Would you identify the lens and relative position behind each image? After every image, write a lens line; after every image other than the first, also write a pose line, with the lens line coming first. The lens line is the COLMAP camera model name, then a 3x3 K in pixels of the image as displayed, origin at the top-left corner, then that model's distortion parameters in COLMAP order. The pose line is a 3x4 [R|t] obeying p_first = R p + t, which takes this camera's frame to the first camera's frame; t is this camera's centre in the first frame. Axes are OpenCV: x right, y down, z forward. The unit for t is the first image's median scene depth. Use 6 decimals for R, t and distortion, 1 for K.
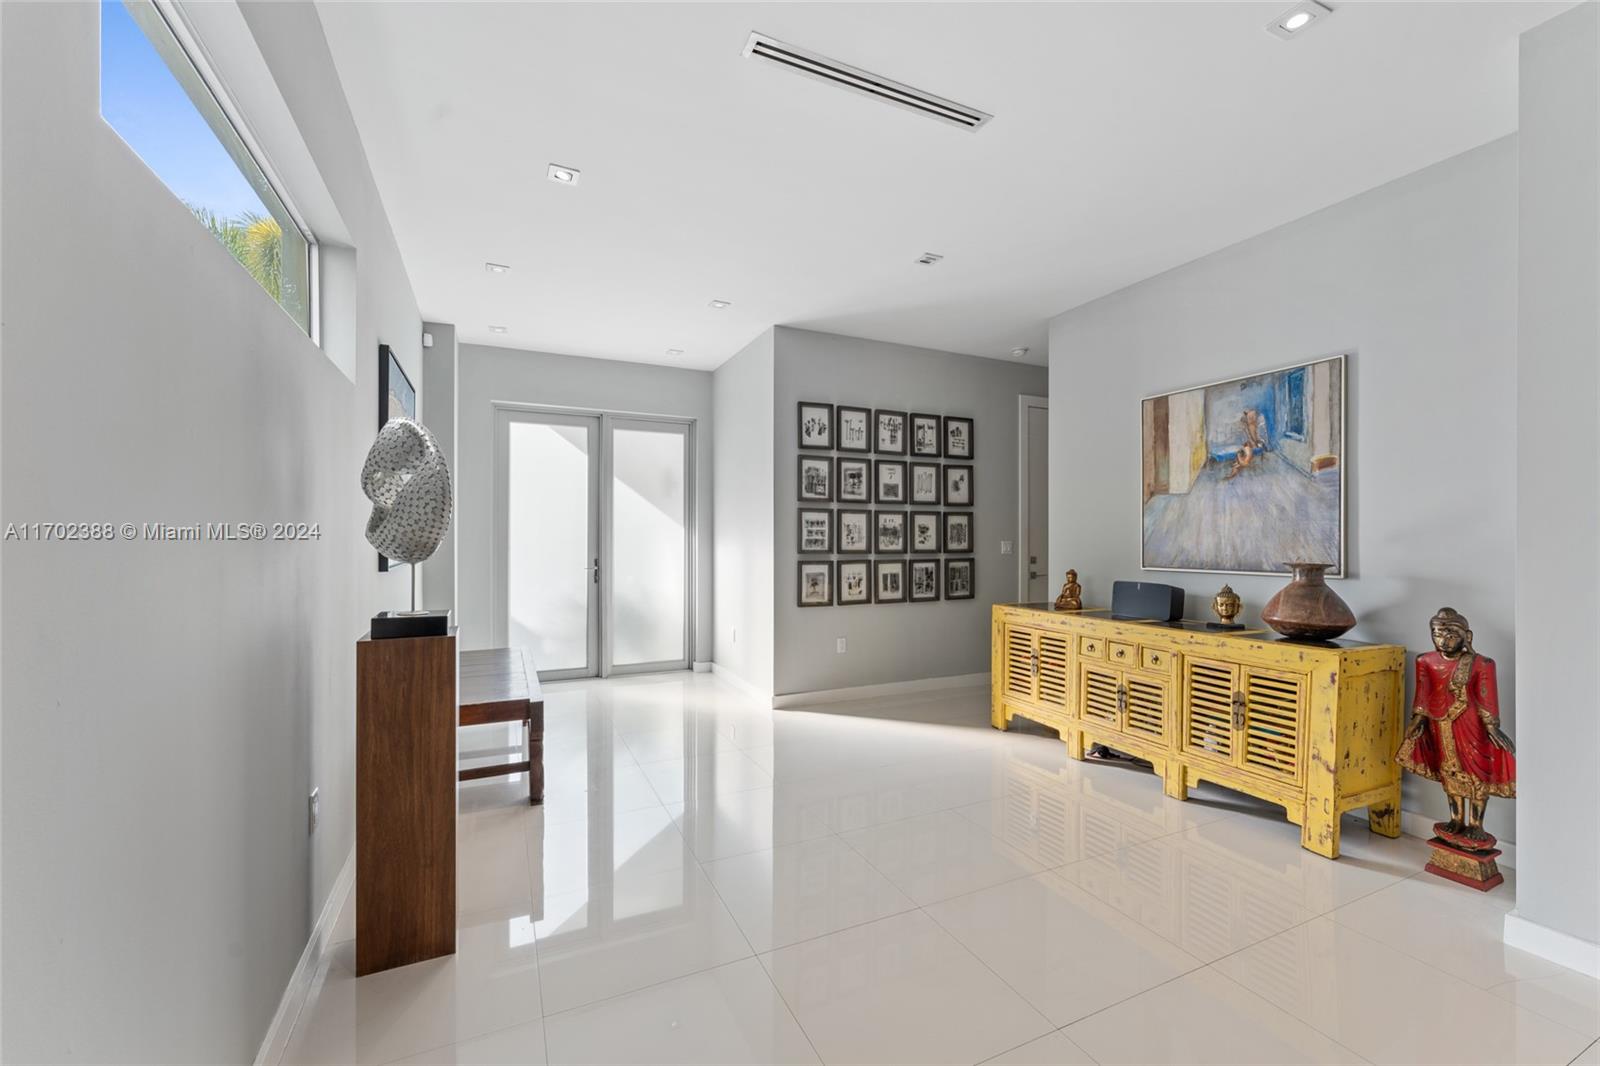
lens RADIAL K [[641.1, 0, 799.1], [0, 641.1, 540.5], [0, 0, 1]] dist [-0.003965, 0.002907]
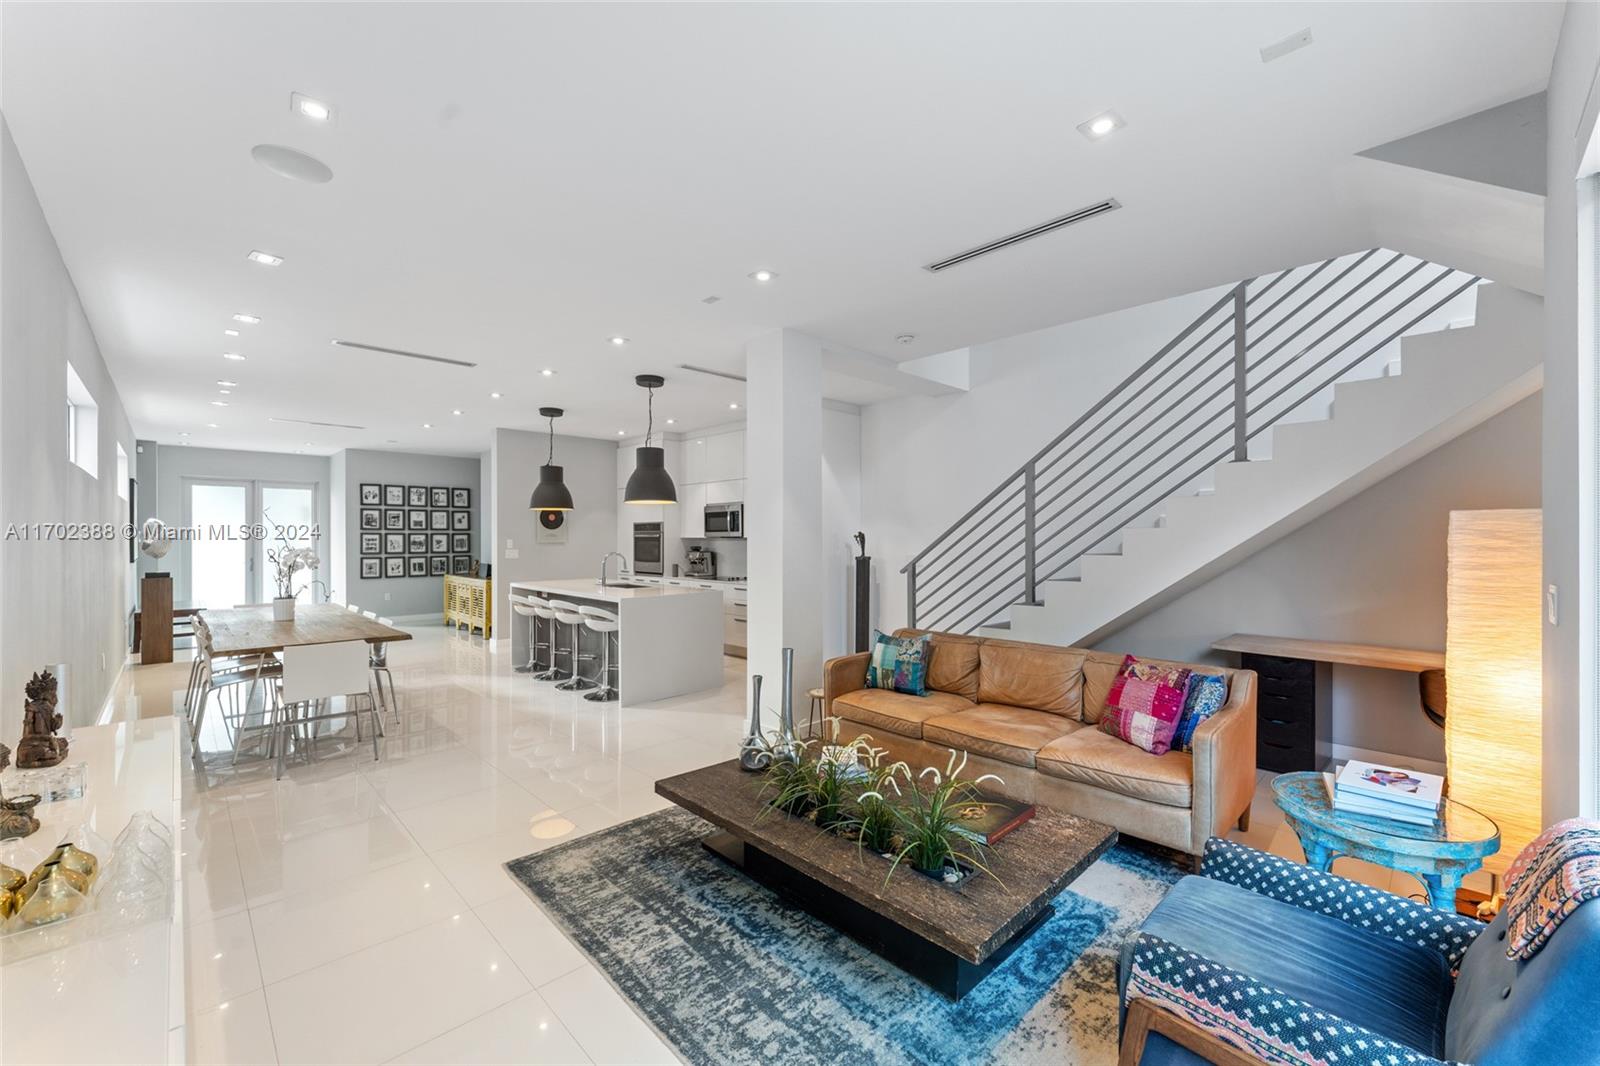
lens RADIAL K [[641.1, 0, 802.1], [0, 641.1, 535.8], [0, 0, 1]] dist [-0.003965, 0.002907]
pose [[0.944796, -0.002632, 0.327650, 0.642346], [0.003619, 0.999991, -0.002402, -0.028090], [-0.327640, 0.003455, 0.944796, -1.400710]]
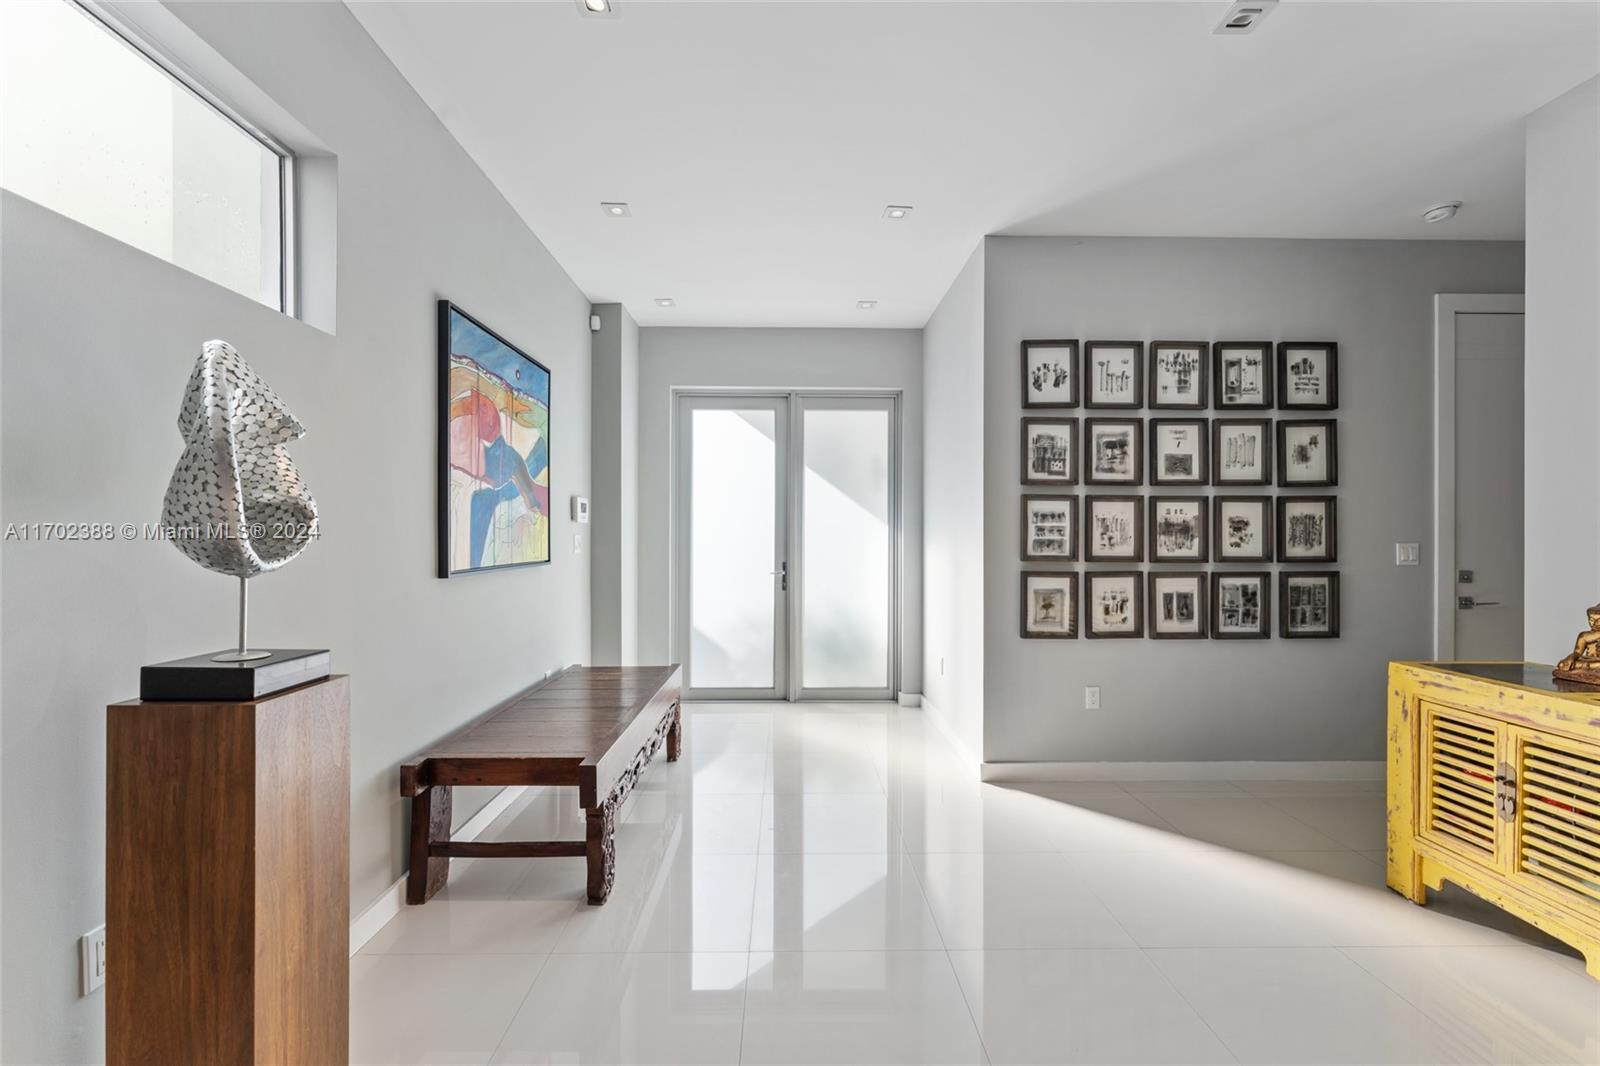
lens RADIAL K [[641.1, 0, 796.1], [0, 641.1, 538.8], [0, 0, 1]] dist [-0.003965, 0.002907]
pose [[0.912590, 0.001458, -0.408873, 0.054805], [-0.002901, 0.999992, -0.002909, -0.000230], [0.408866, 0.003841, 0.912587, 0.249178]]
